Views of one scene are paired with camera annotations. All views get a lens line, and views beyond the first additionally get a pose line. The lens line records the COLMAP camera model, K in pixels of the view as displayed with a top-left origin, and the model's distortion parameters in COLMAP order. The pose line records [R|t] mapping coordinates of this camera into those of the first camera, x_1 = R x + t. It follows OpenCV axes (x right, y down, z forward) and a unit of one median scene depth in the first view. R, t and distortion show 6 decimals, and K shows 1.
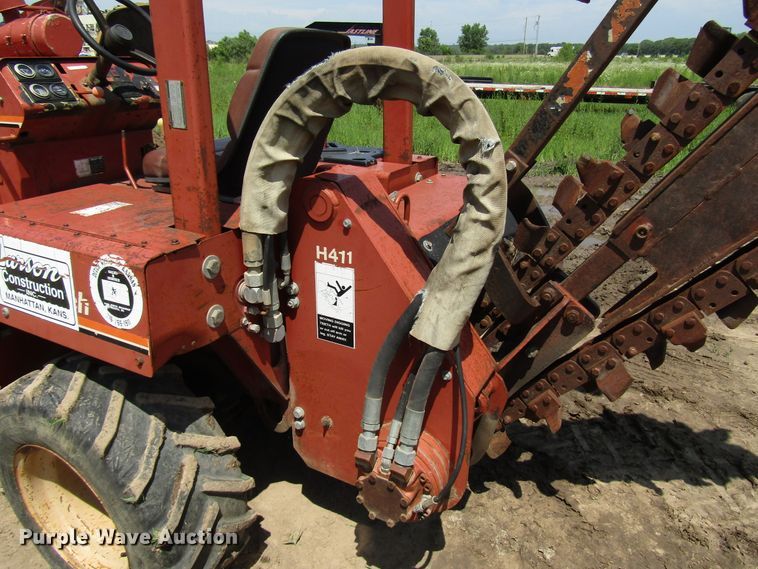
lens RADIAL K [[540.7, 0, 377.8], [0, 540.7, 285.2], [0, 0, 1]] dist [-0.006540, 0.001052]
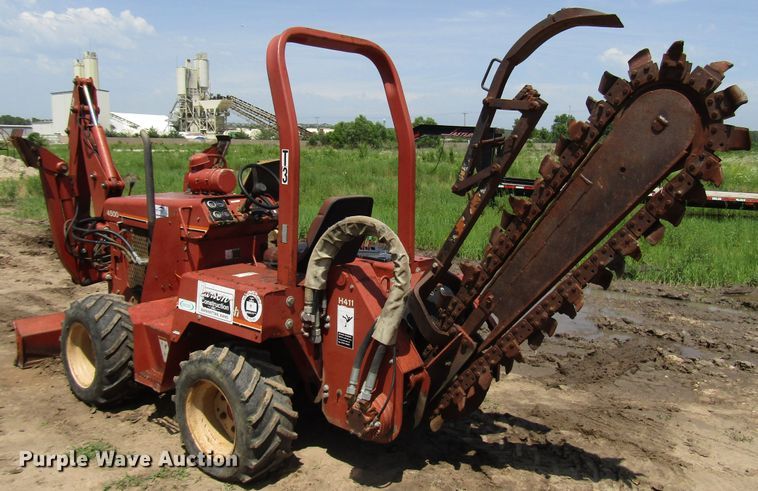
lens RADIAL K [[649.9, 0, 378.5], [0, 649.9, 241.6], [0, 0, 1]] dist [-0.008263, 0.005452]
pose [[0.980416, 0.046441, -0.191384, 0.537150], [-0.091557, 0.967877, -0.234163, 0.310097], [0.174361, 0.247099, 0.953174, -1.515738]]
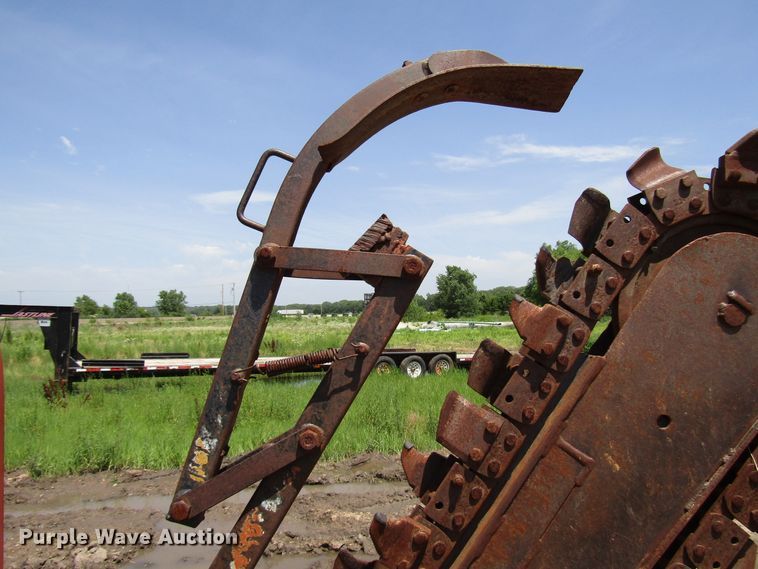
lens RADIAL K [[540.7, 0, 377.8], [0, 540.7, 285.2], [0, 0, 1]] dist [-0.006540, 0.001052]
pose [[0.867519, 0.016399, 0.497134, 0.205384], [0.204345, 0.899470, -0.386261, -0.452985], [-0.453491, 0.436676, 0.776956, 0.127805]]
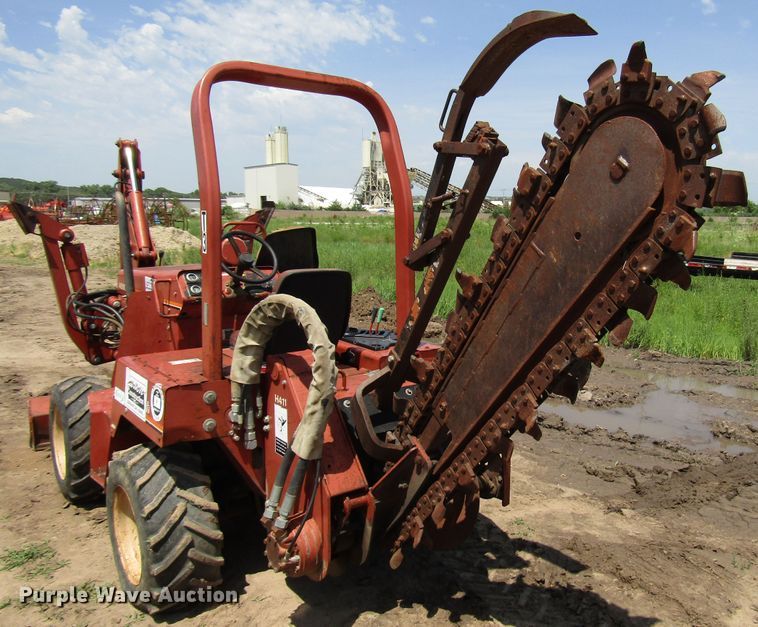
lens RADIAL K [[672.7, 0, 459.0], [0, 672.7, 321.9], [0, 0, 1]] dist [-0.004166, 0.004133]
pose [[0.934870, 0.071864, -0.347641, 1.200689], [-0.152204, 0.965859, -0.209642, 0.066085], [0.320707, 0.248900, 0.913890, -0.852924]]
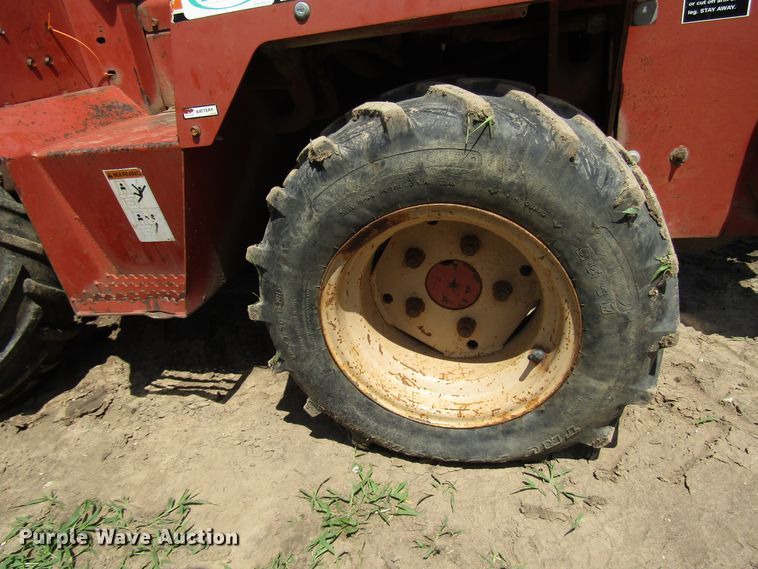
lens RADIAL K [[540.7, 0, 377.8], [0, 540.7, 285.2], [0, 0, 1]] dist [-0.006540, 0.001052]
pose [[0.957467, -0.230756, 0.173228, -0.801634], [0.223123, 0.972779, 0.062586, 0.342249], [-0.182955, -0.021273, 0.982891, 0.380874]]
